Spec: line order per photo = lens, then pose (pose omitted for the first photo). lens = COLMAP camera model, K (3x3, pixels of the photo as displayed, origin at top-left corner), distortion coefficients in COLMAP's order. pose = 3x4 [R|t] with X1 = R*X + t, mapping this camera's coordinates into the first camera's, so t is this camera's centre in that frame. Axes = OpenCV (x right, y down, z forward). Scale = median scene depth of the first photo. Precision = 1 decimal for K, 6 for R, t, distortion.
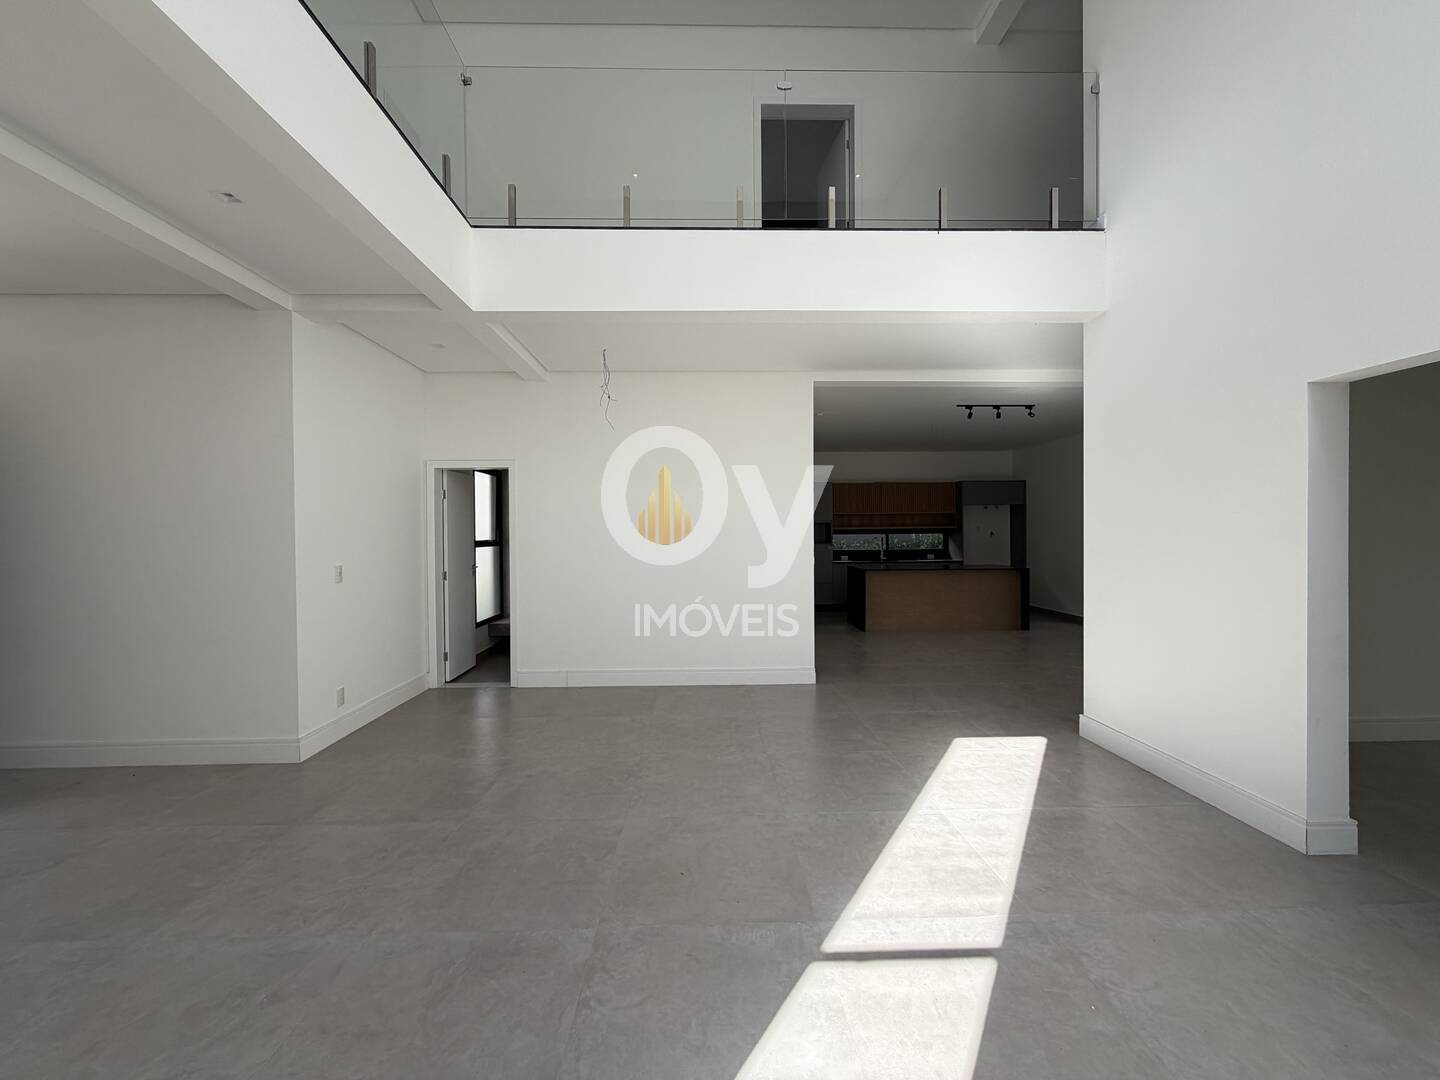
lens RADIAL K [[571.9, 0, 716.4], [0, 571.9, 539.5], [0, 0, 1]] dist [0.001323, 0.000163]
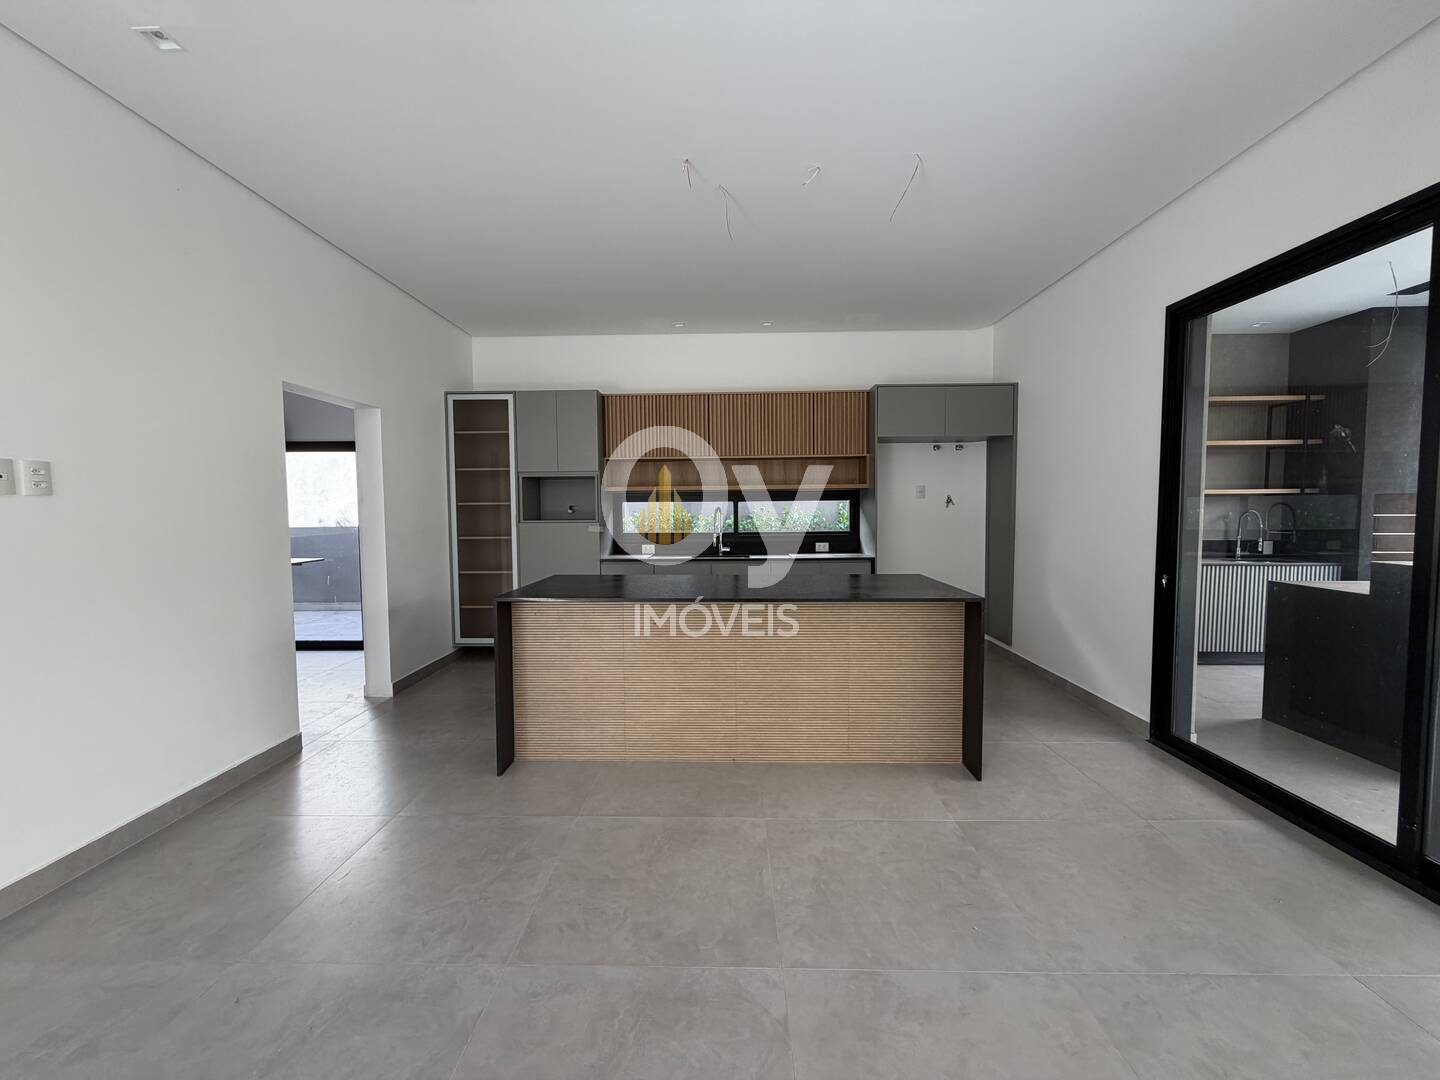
lens RADIAL K [[575.5, 0, 712.4], [0, 575.5, 537.4], [0, 0, 1]] dist [-0.003496, -0.000164]
pose [[0.998812, 0.004031, -0.048573, 0.817390], [-0.002007, 0.999131, 0.041637, 0.002179], [0.048698, -0.041490, 0.997951, 1.341939]]
